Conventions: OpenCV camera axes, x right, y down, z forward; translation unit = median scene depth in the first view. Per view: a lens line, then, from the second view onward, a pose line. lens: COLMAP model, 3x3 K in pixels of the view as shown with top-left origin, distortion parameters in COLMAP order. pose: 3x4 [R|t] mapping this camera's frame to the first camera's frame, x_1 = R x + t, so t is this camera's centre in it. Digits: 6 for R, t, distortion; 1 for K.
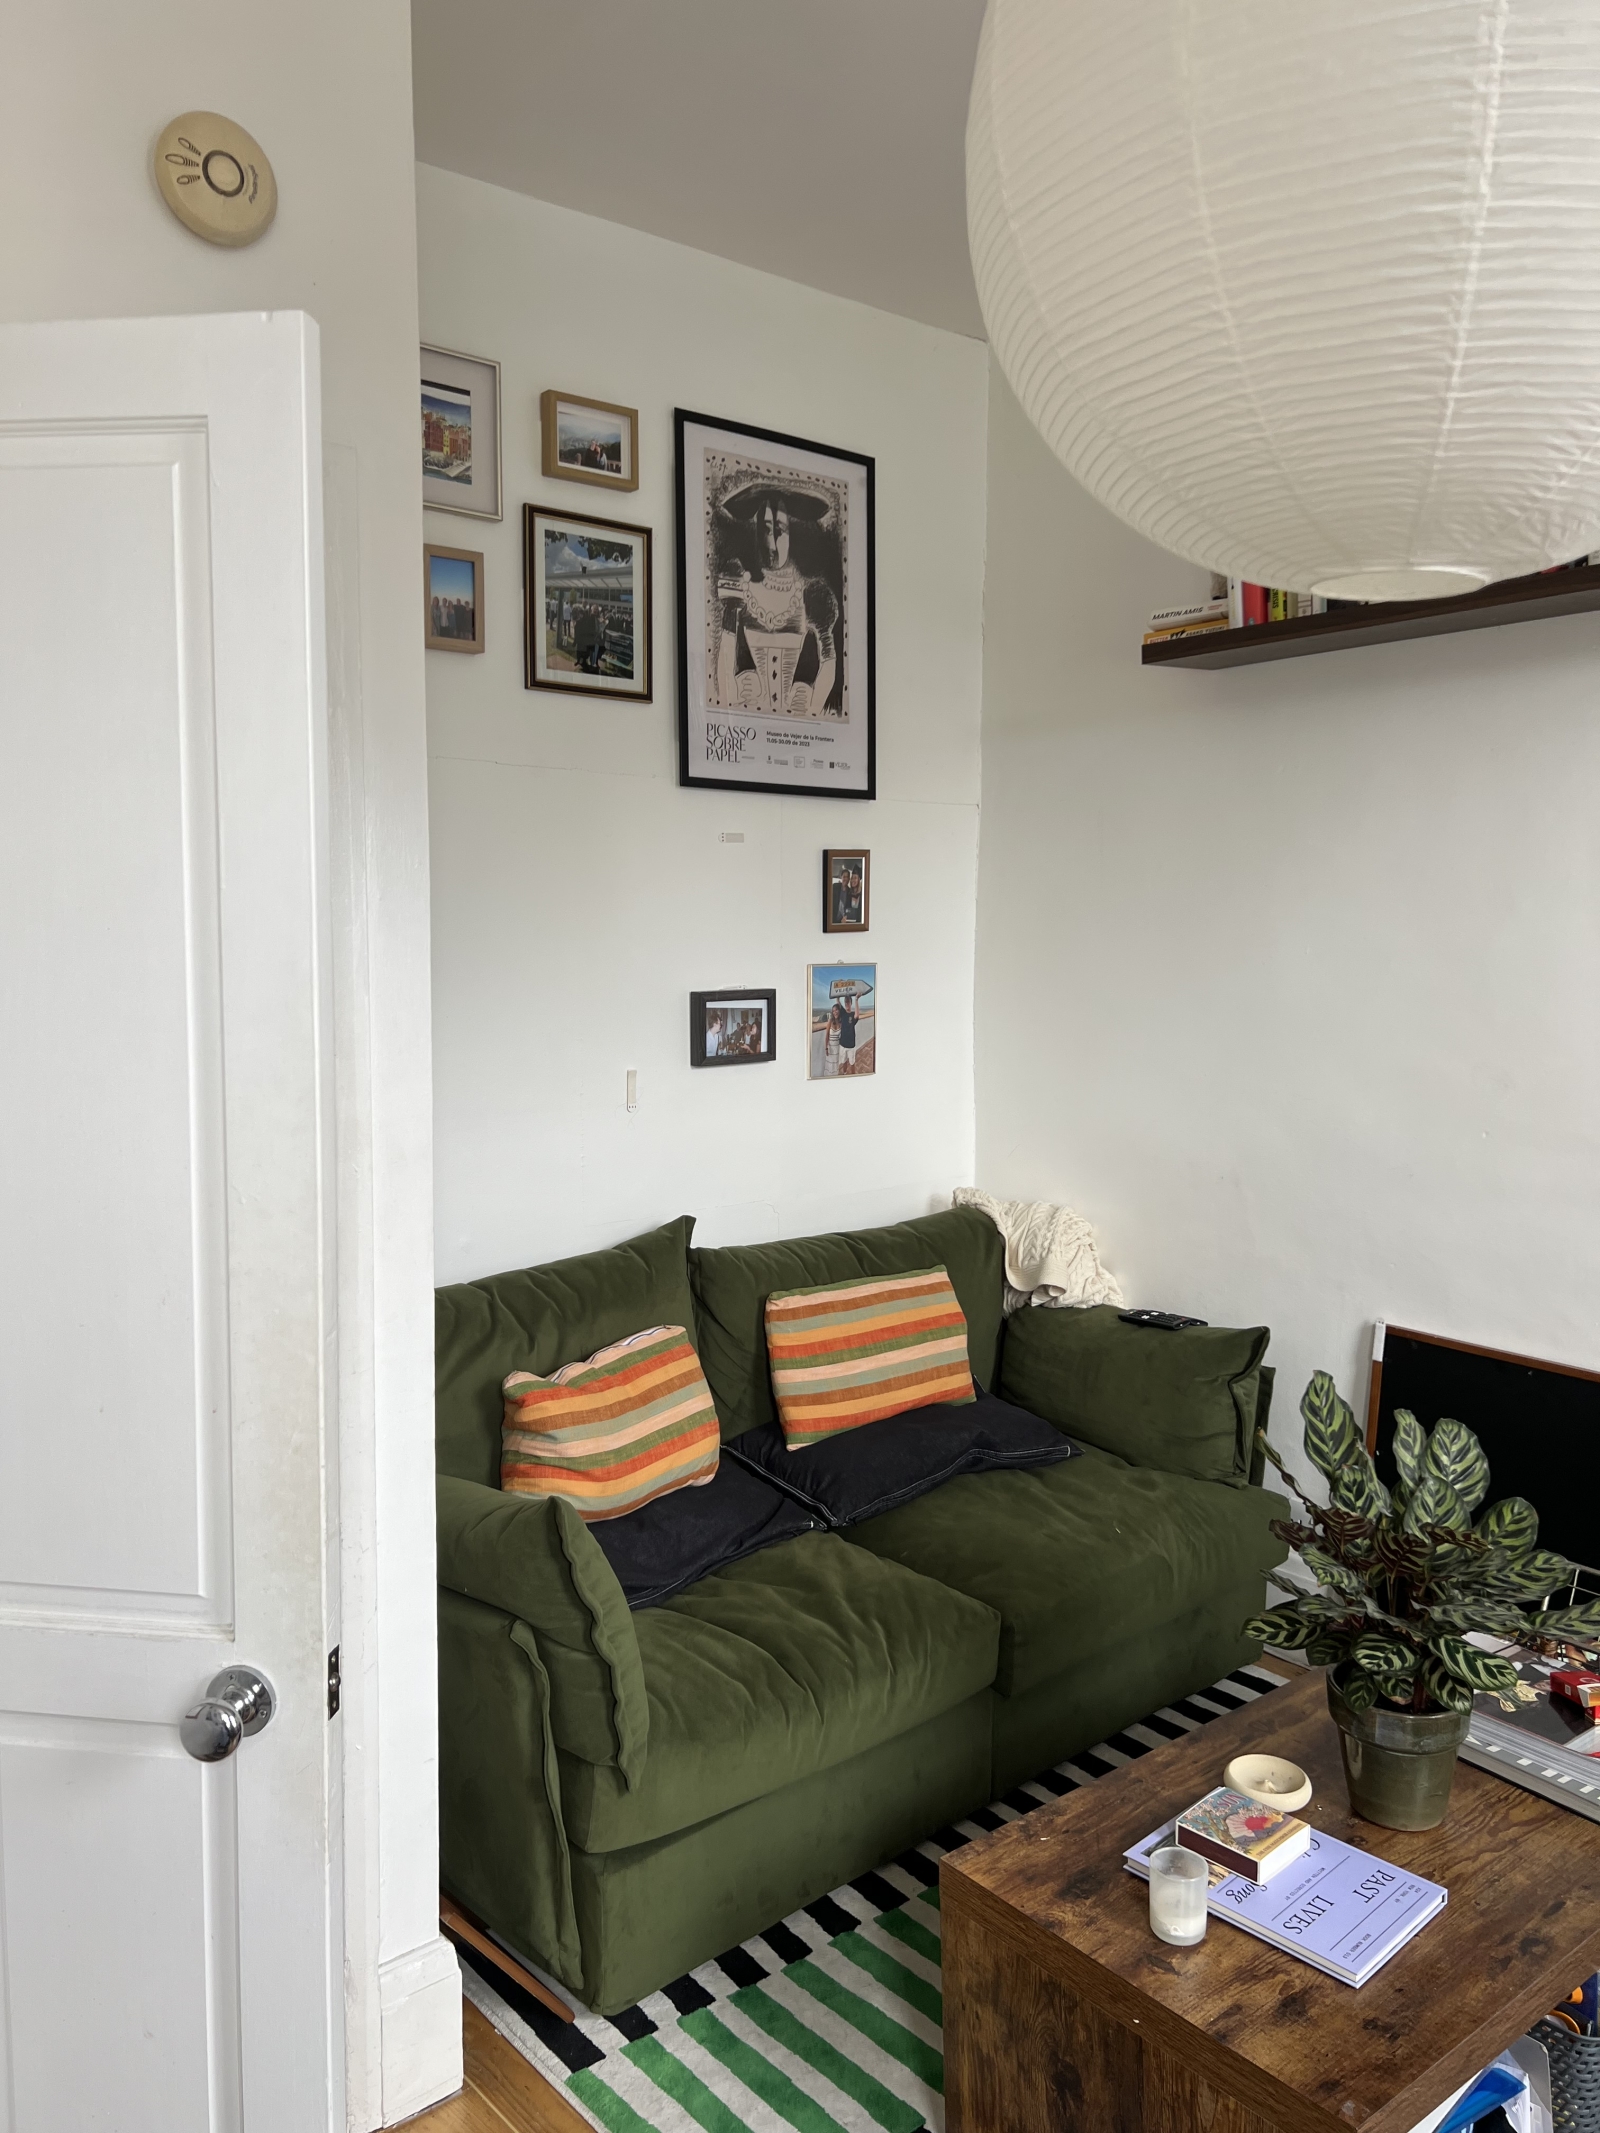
lens RADIAL K [[1598.2, 0, 794.3], [0, 1598.2, 1070.1], [0, 0, 1]] dist [0.043668, -0.054691]
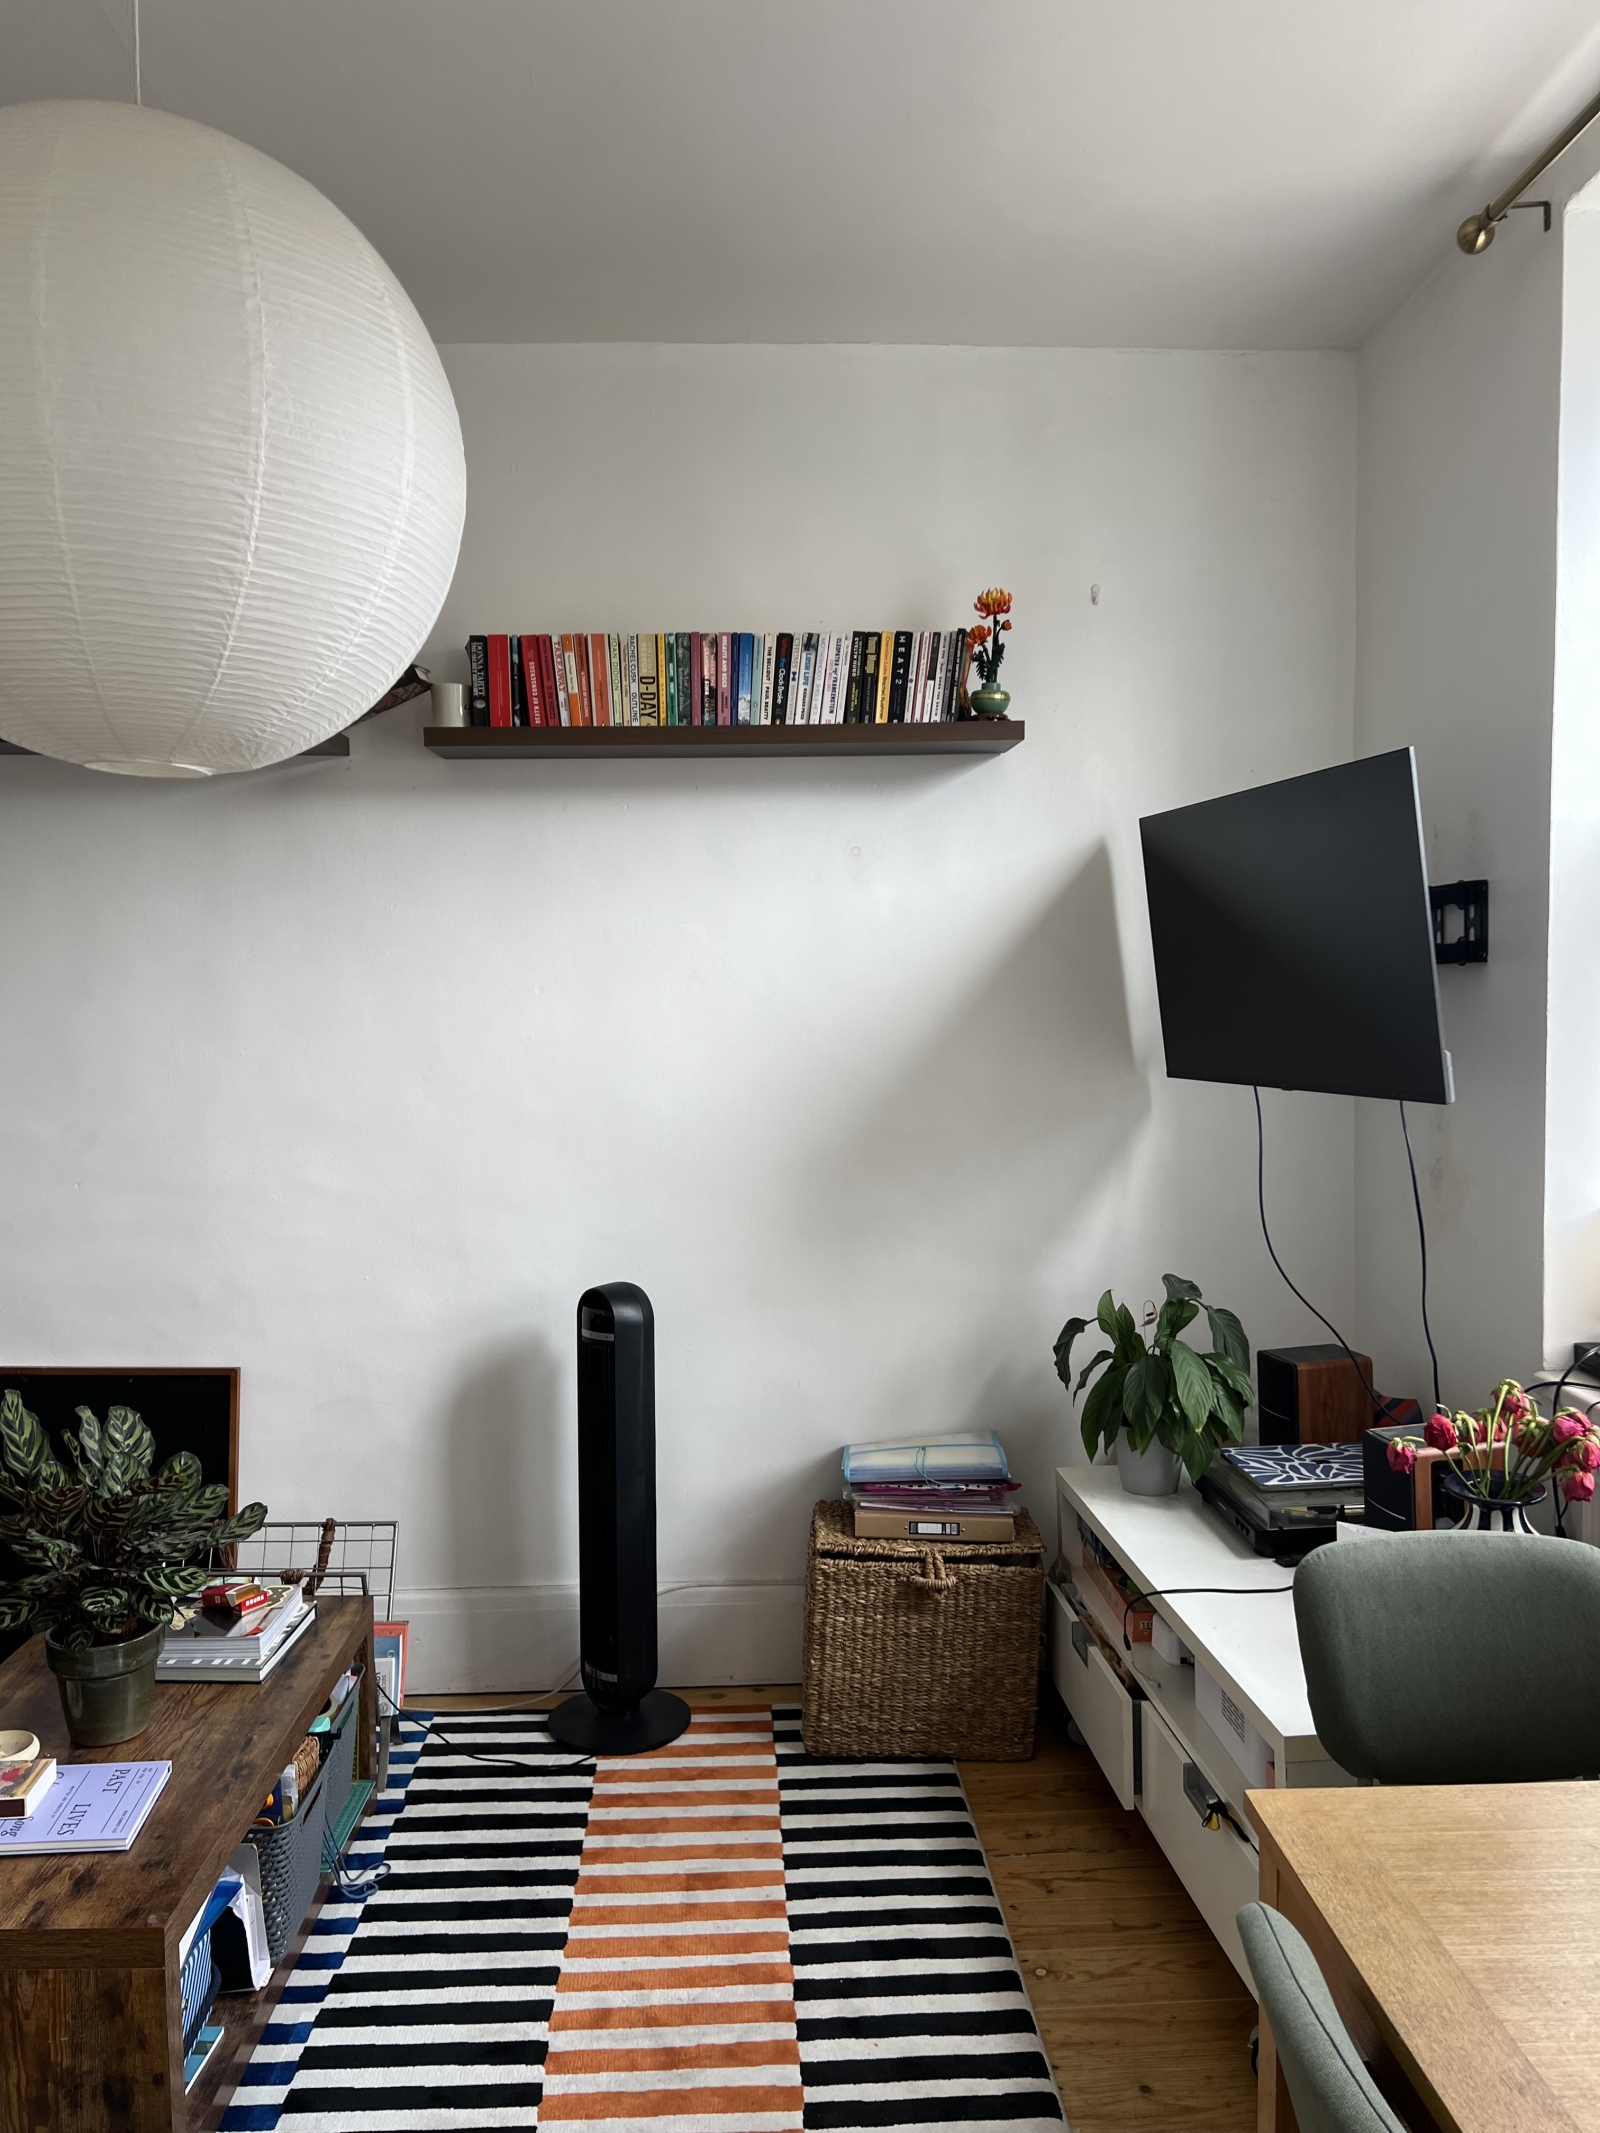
lens RADIAL K [[1598.2, 0, 798.1], [0, 1598.2, 1064.9], [0, 0, 1]] dist [0.043668, -0.054691]
pose [[0.604020, -0.039014, 0.796014, -0.294706], [0.078780, 0.996832, -0.010923, 0.012593], [-0.793066, 0.069308, 0.605180, -0.206999]]
